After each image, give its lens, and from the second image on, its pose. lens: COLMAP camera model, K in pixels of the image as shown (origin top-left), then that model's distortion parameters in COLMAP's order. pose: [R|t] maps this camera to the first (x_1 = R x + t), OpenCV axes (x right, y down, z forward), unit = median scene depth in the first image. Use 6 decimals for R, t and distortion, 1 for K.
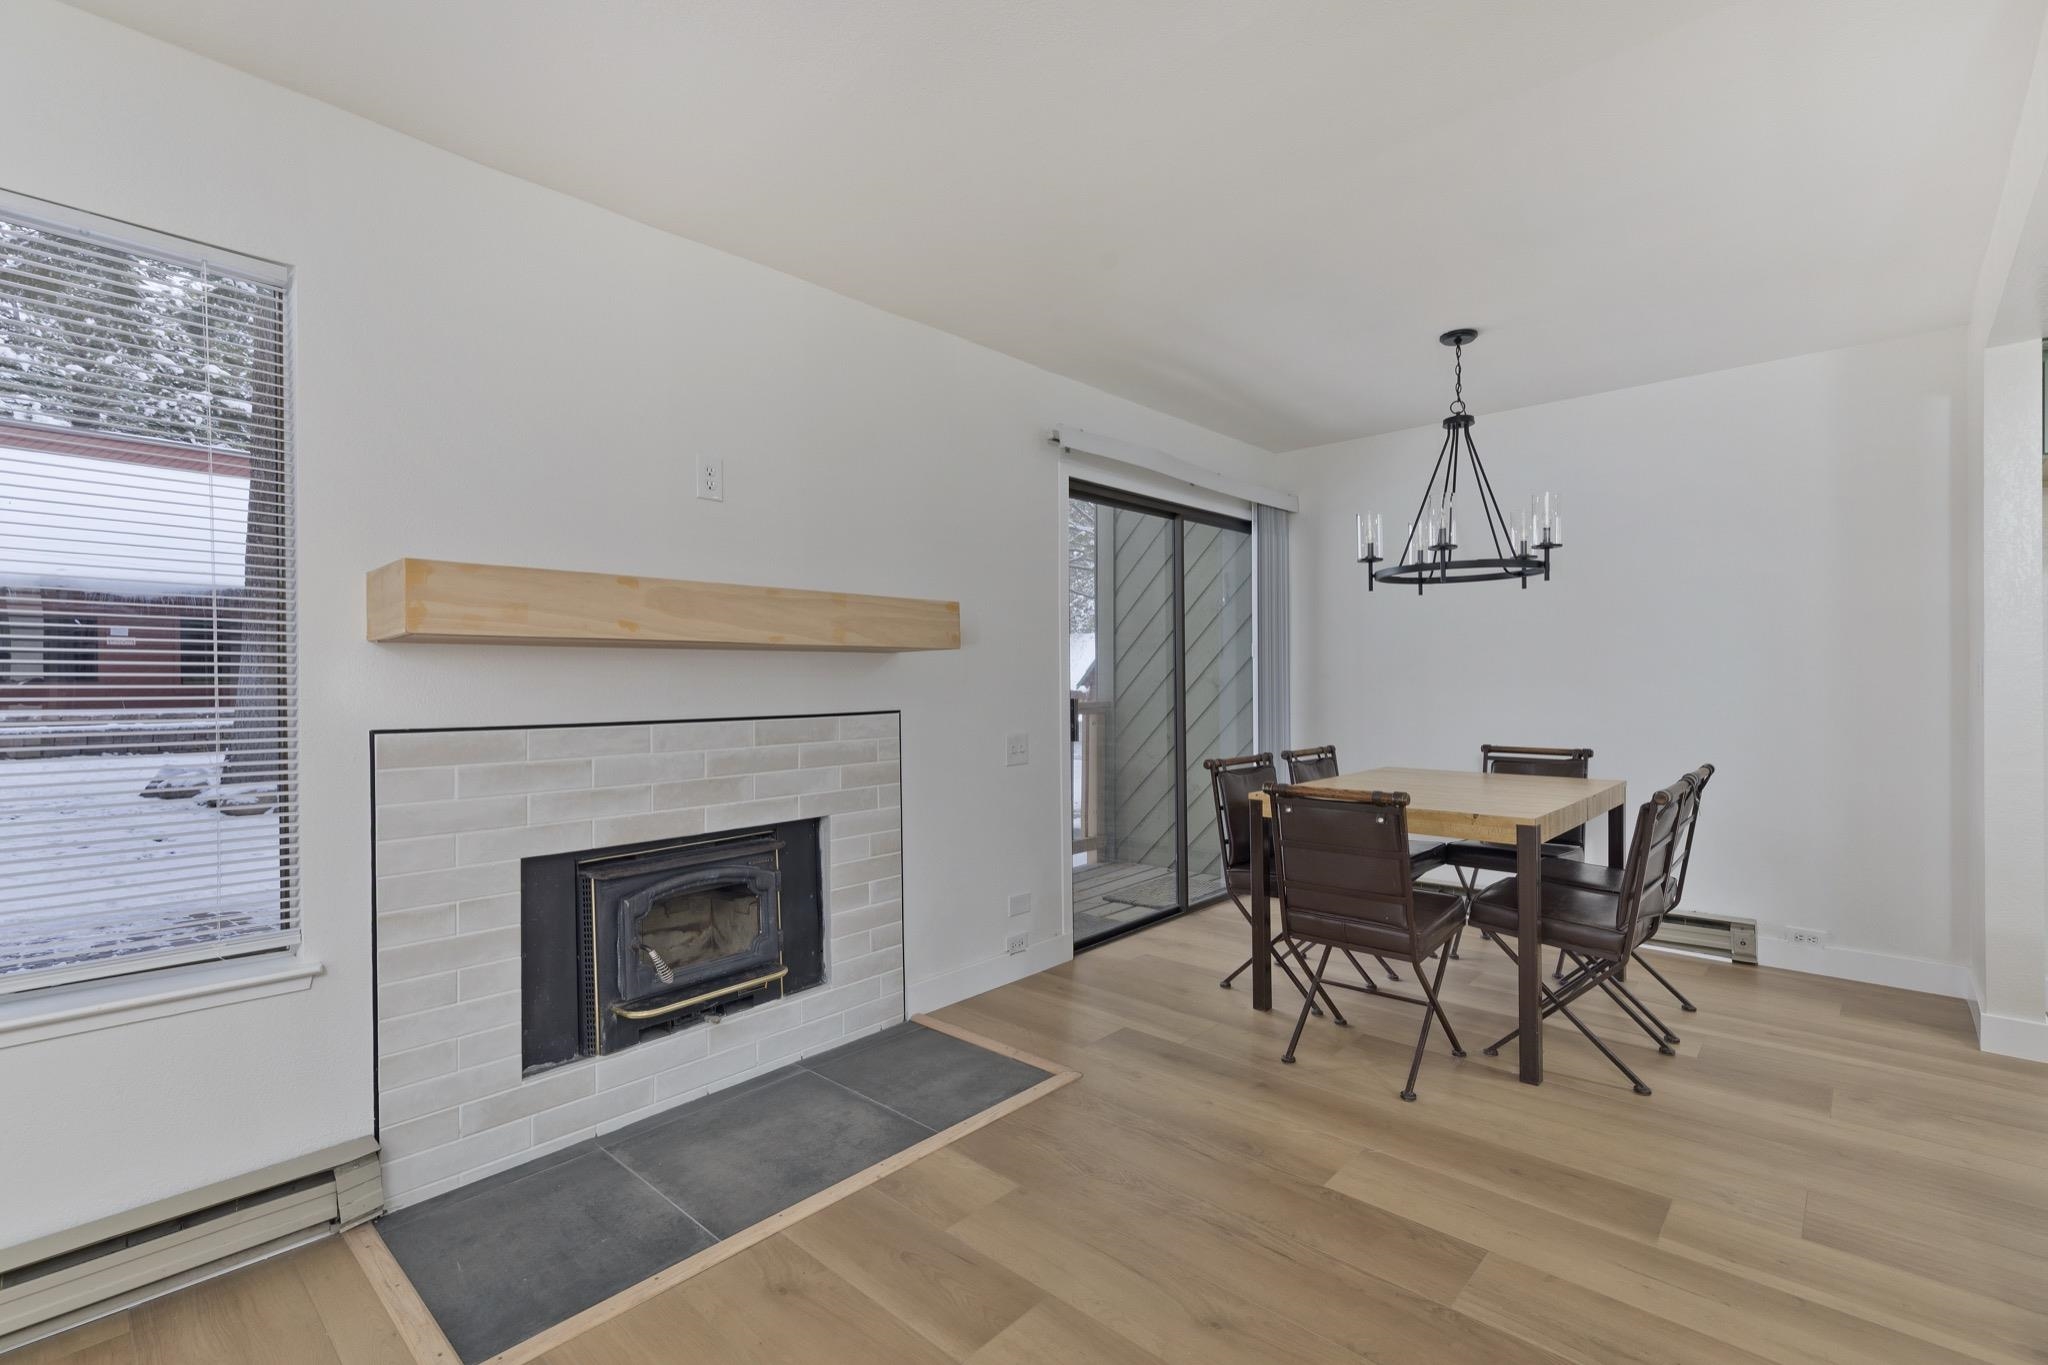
lens RADIAL K [[917.6, 0, 1032.9], [0, 917.6, 668.2], [0, 0, 1]] dist [0.010610, -0.000412]
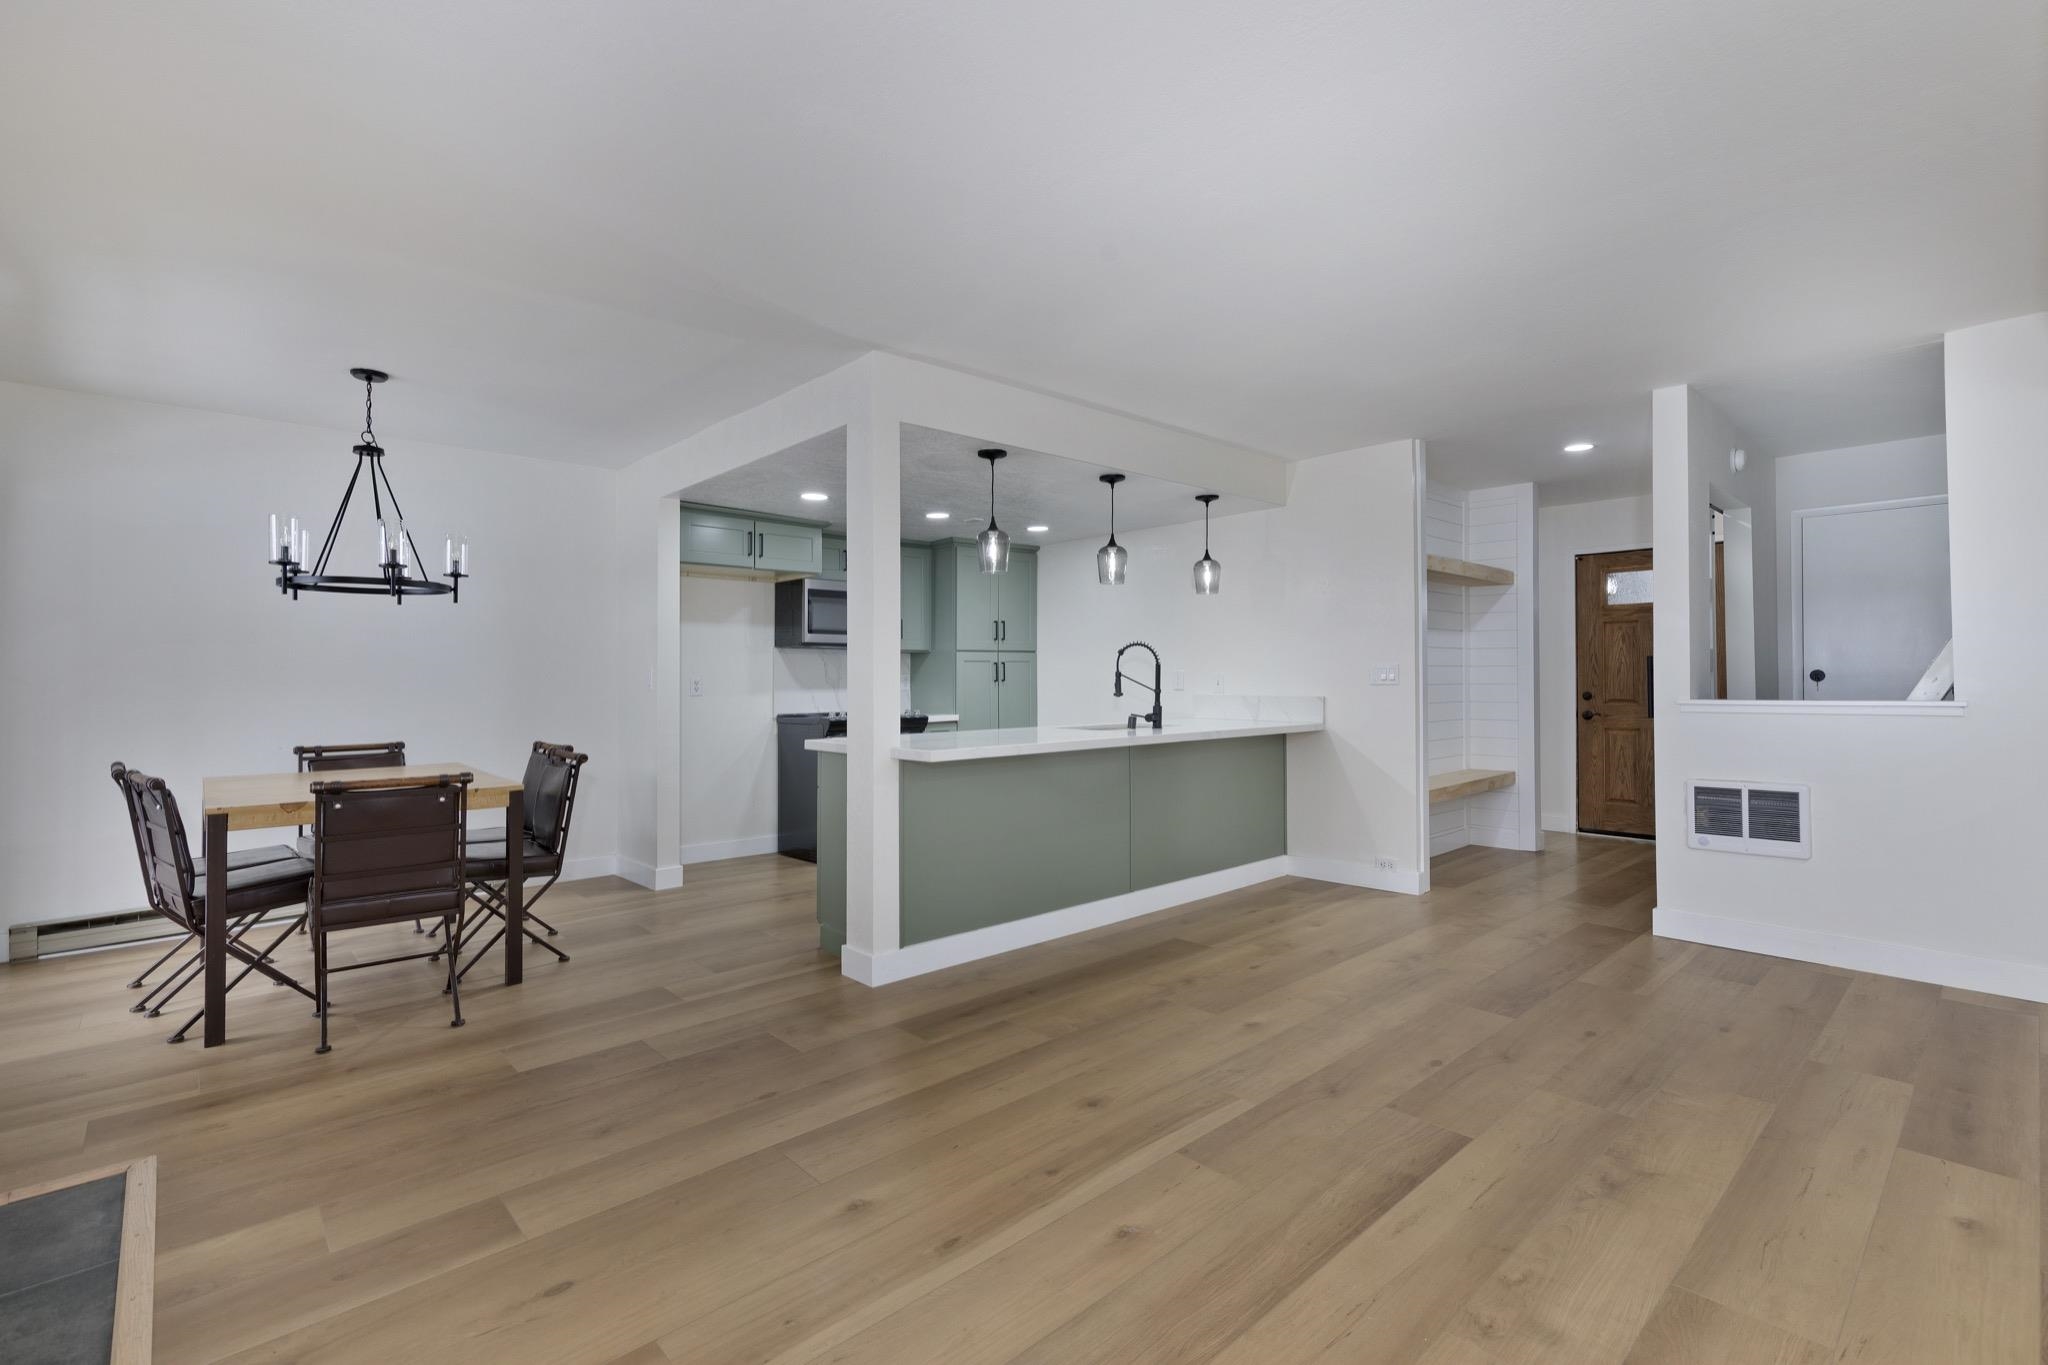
lens RADIAL K [[917.6, 0, 1026.6], [0, 917.6, 662.6], [0, 0, 1]] dist [0.010610, -0.000412]
pose [[0.088503, 0.022510, 0.995822, -0.658886], [-0.006001, 0.999739, -0.022065, 0.008880], [-0.996058, -0.004023, 0.088615, 0.128437]]
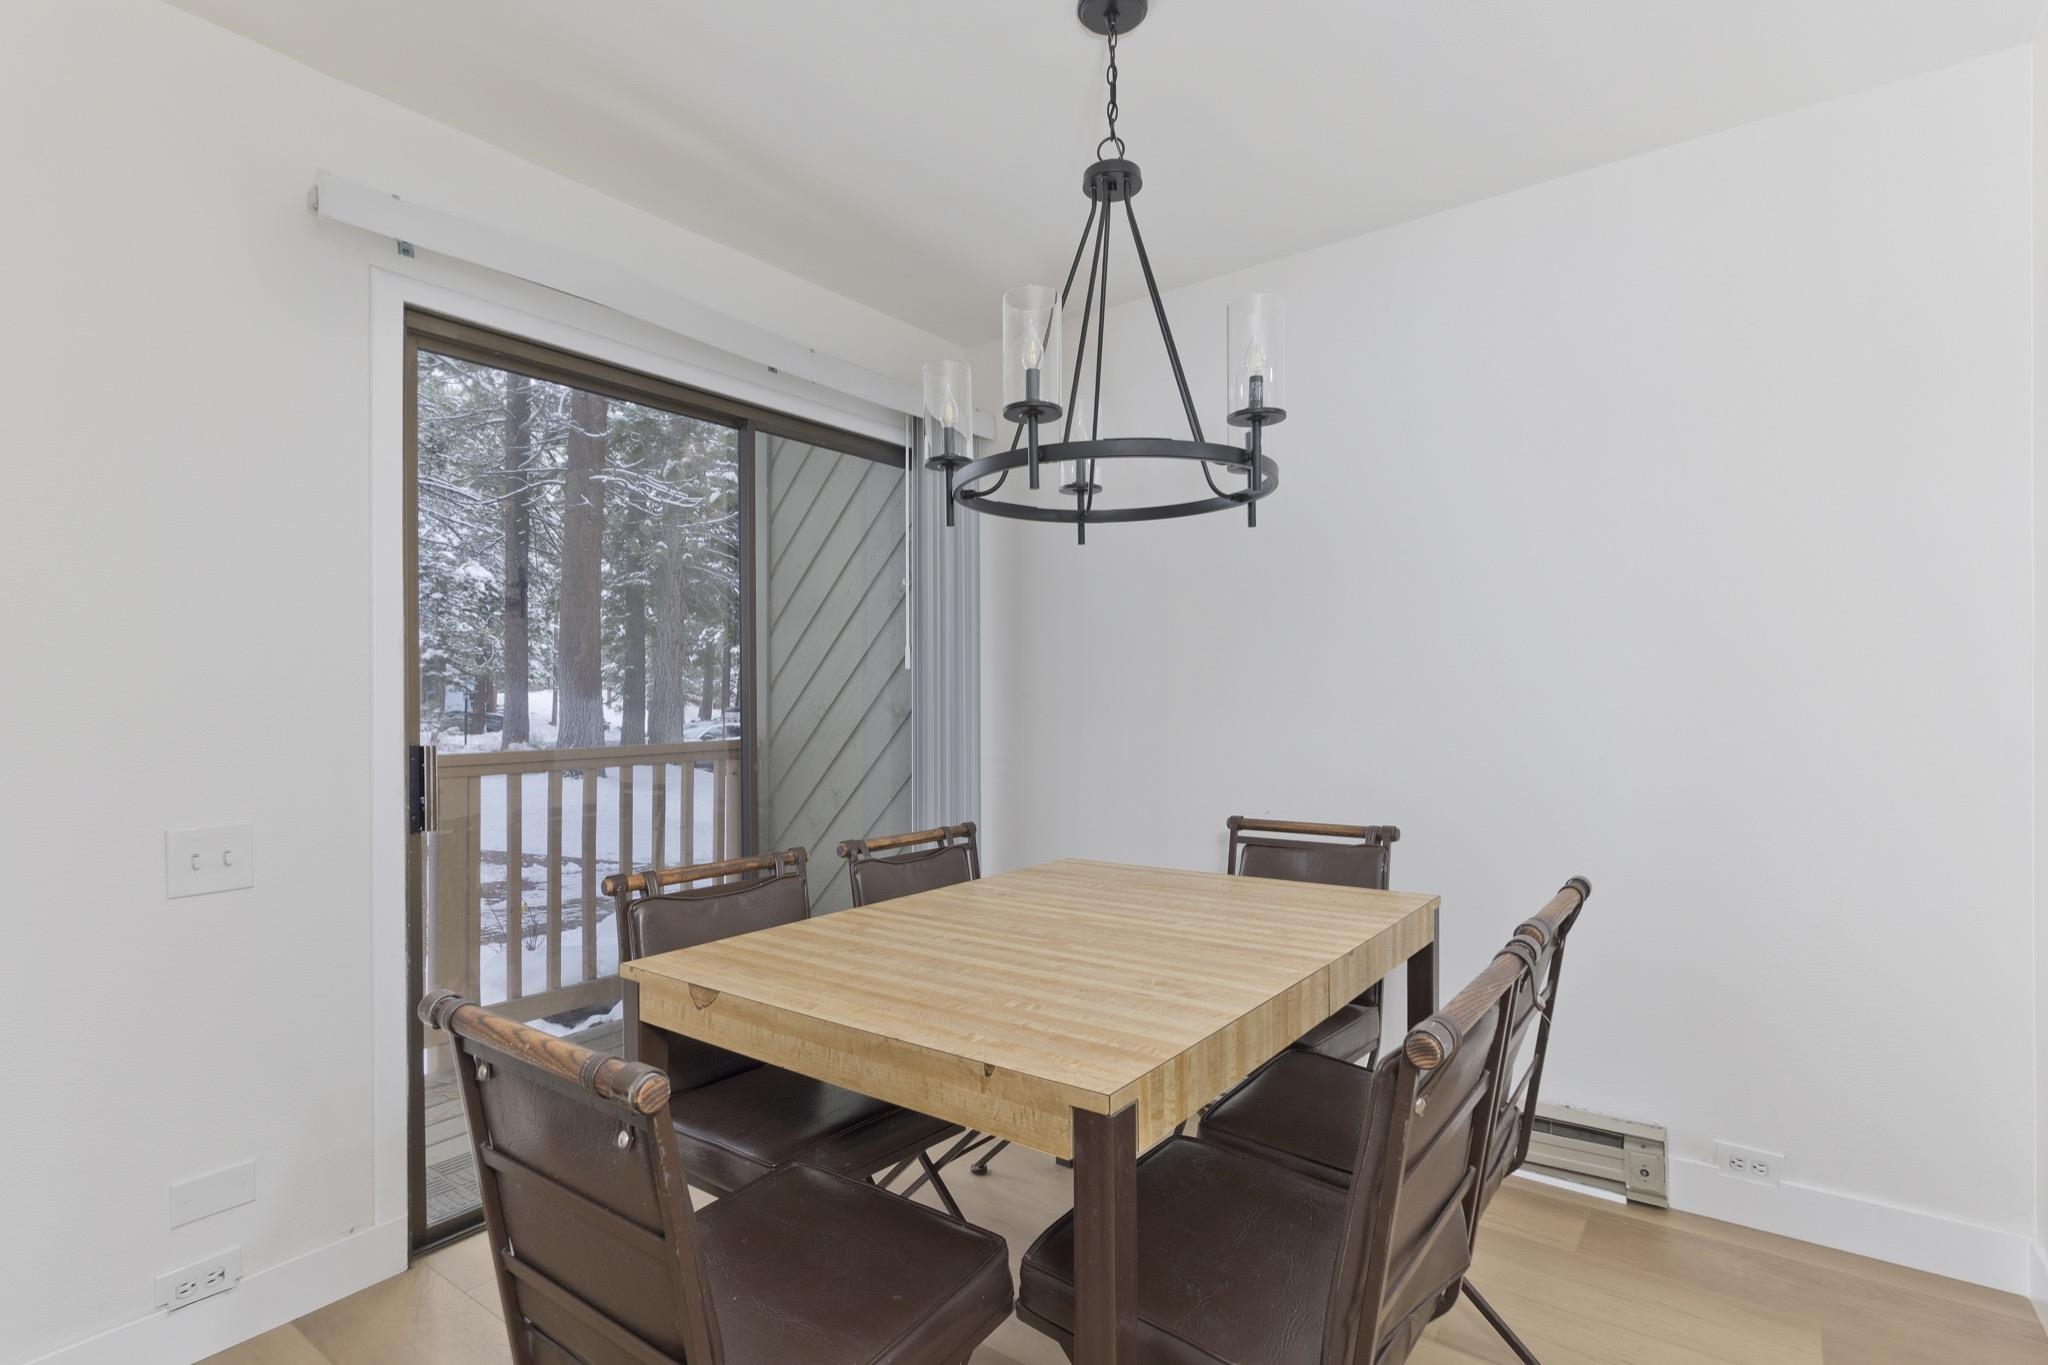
lens RADIAL K [[1000.1, 0, 1040.9], [0, 1000.1, 683.2], [0, 0, 1]] dist [-0.003368, 0.000483]
pose [[0.993607, -0.002681, 0.112865, 0.420091], [0.003704, 0.999954, -0.008859, 0.006876], [-0.112836, 0.009220, 0.993571, 0.545330]]
